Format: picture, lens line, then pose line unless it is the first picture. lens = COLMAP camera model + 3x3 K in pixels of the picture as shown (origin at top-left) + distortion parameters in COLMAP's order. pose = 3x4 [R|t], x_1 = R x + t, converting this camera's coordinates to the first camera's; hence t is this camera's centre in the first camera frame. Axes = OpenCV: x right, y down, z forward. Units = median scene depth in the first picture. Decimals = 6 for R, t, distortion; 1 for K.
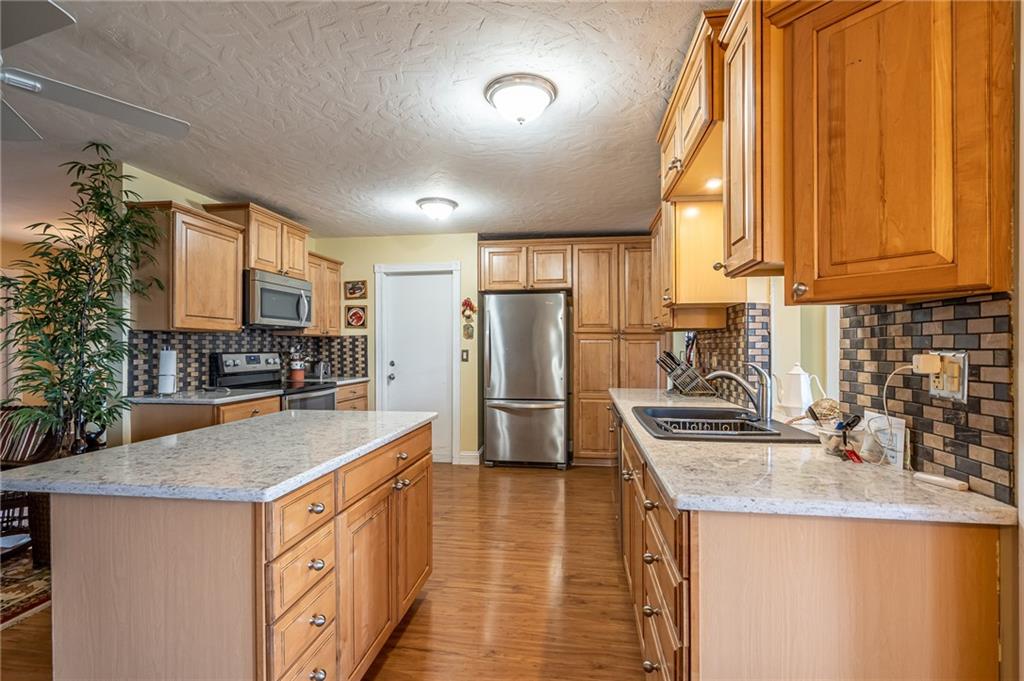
lens RADIAL K [[470.2, 0, 512.0], [0, 470.2, 340.5], [0, 0, 1]] dist [-0.001654, 0.000417]
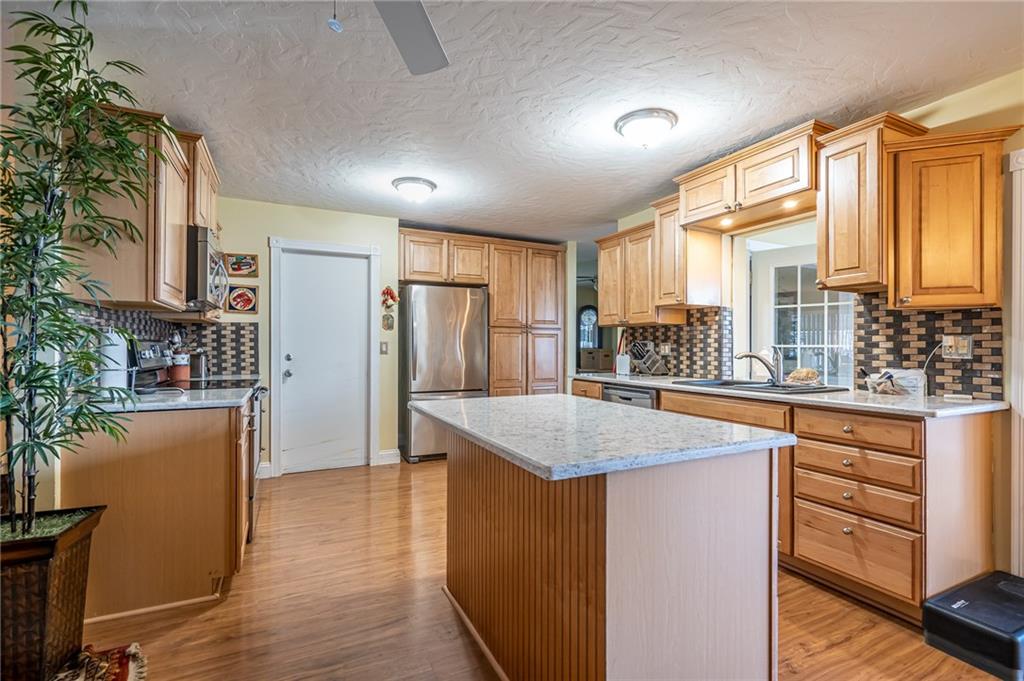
lens RADIAL K [[470.2, 0, 512.0], [0, 470.2, 340.5], [0, 0, 1]] dist [-0.001654, 0.000417]
pose [[0.826451, 0.010463, 0.562911, -0.422897], [-0.011232, 0.999935, -0.002095, 0.017123], [-0.562897, -0.004591, 0.826515, 0.088252]]
